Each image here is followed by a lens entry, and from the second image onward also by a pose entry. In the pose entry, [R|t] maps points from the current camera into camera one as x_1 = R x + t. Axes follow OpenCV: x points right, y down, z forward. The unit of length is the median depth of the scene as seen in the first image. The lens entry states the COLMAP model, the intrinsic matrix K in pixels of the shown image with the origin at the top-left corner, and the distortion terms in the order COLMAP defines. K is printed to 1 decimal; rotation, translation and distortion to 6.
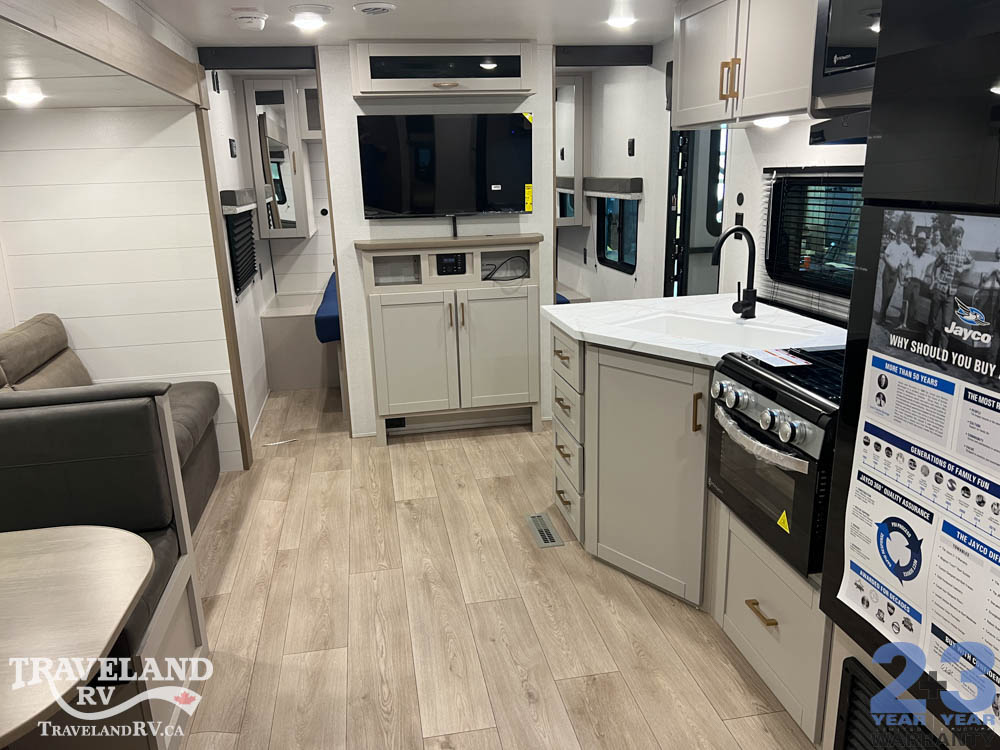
lens RADIAL K [[739.3, 0, 501.0], [0, 739.3, 383.0], [0, 0, 1]] dist [0.062923, -0.075693]
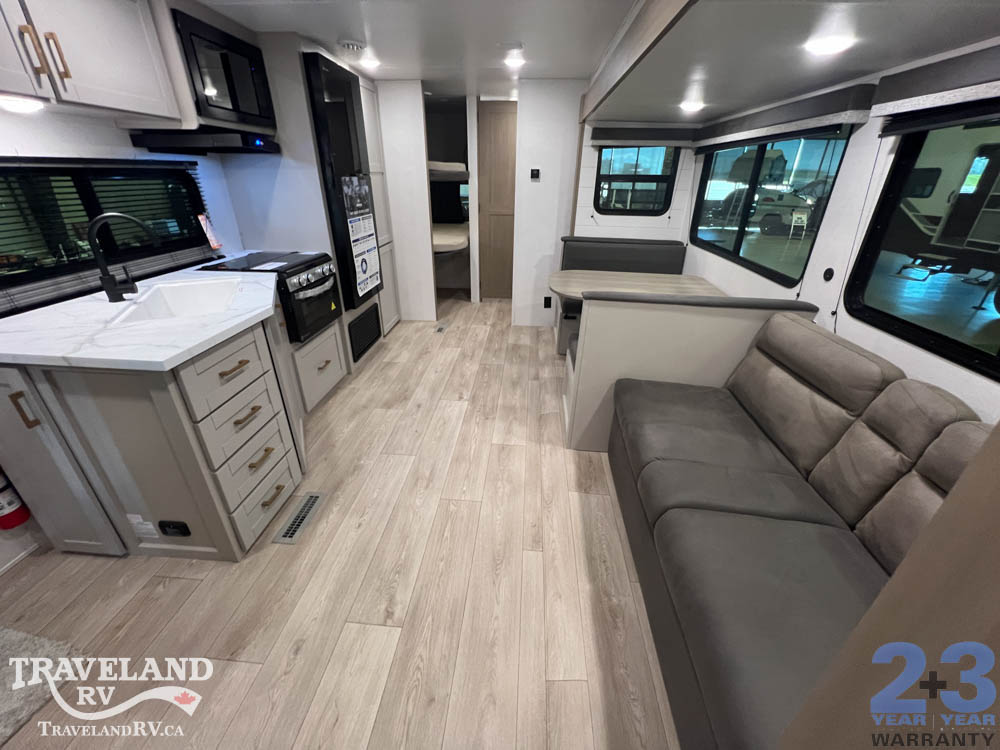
lens RADIAL K [[401.0, 0, 497.9], [0, 401.0, 373.5], [0, 0, 1]] dist [-0.001151, -0.000053]
pose [[-0.963291, -0.106710, 0.246342, -0.265686], [0.086159, 0.746180, 0.660146, -0.247802], [-0.254259, 0.657137, -0.709594, 0.945576]]
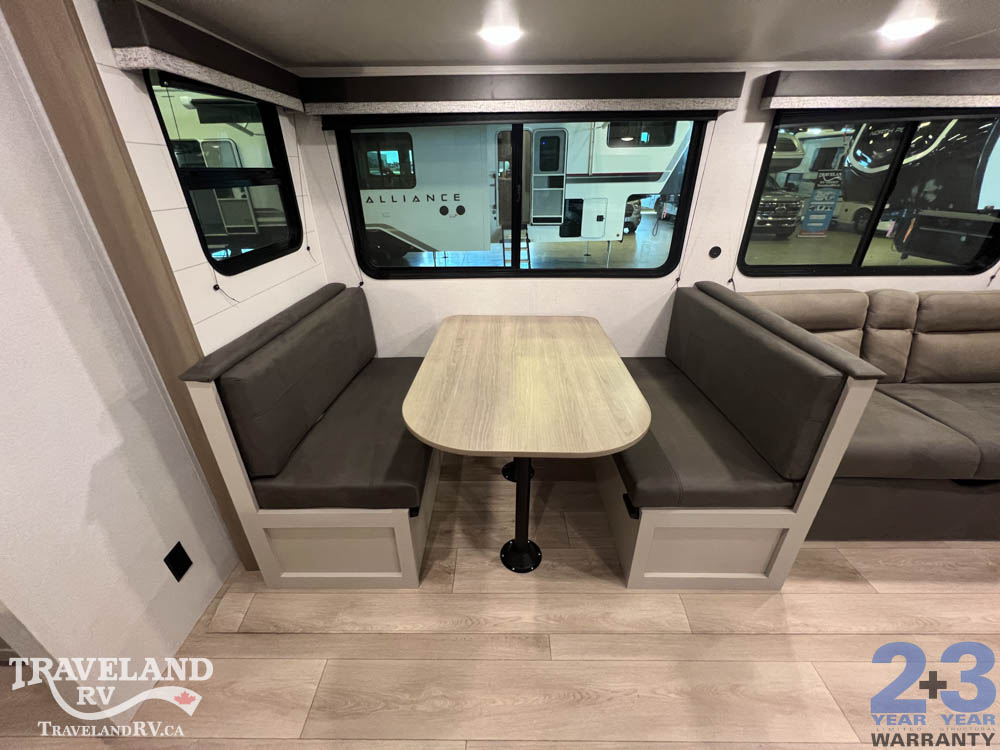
lens RADIAL K [[401.0, 0, 497.9], [0, 401.0, 373.5], [0, 0, 1]] dist [-0.001151, -0.000053]
pose [[-0.192394, 0.468416, -0.862306, 0.040491], [-0.253978, 0.825014, 0.504825, -0.068664], [0.947882, 0.316132, -0.039760, 0.298265]]
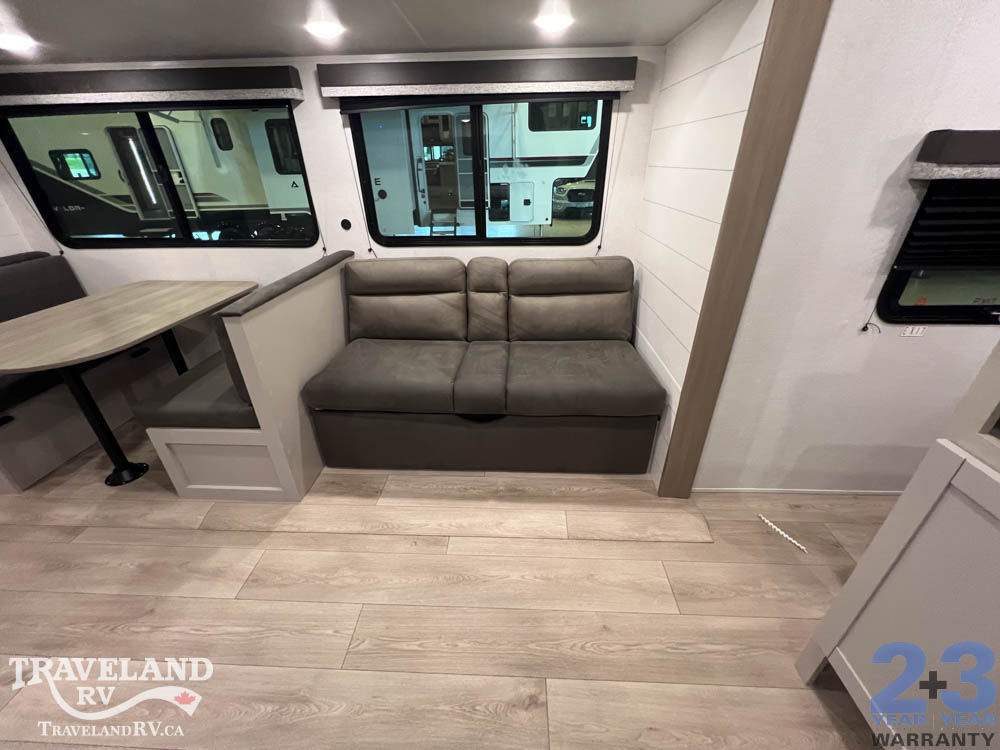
lens RADIAL K [[401.0, 0, 497.9], [0, 401.0, 373.5], [0, 0, 1]] dist [-0.001151, -0.000053]
pose [[-0.227003, 0.490359, -0.841438, 0.022719], [-0.246192, 0.807038, 0.536730, -0.193128], [0.942263, 0.328995, -0.062478, 0.776123]]
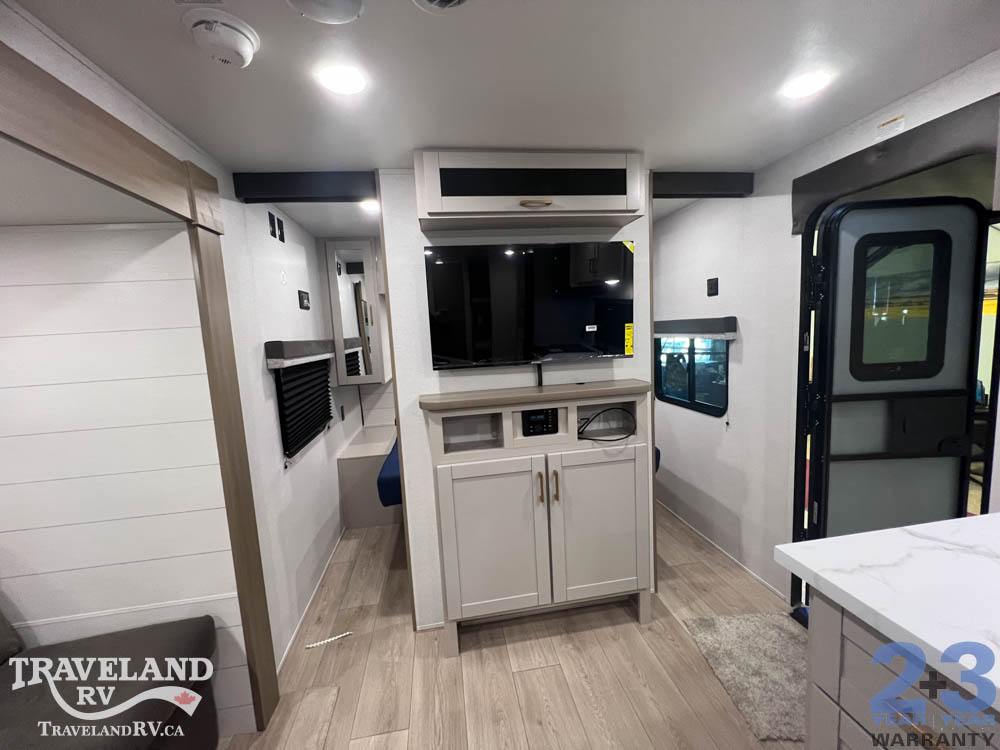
lens RADIAL K [[401.0, 0, 497.9], [0, 401.0, 373.5], [0, 0, 1]] dist [-0.001151, -0.000053]
pose [[0.998911, -0.023252, -0.040438, -0.093602], [0.016117, 0.985558, -0.168567, -0.139730], [0.043774, 0.167731, 0.984860, 0.563319]]
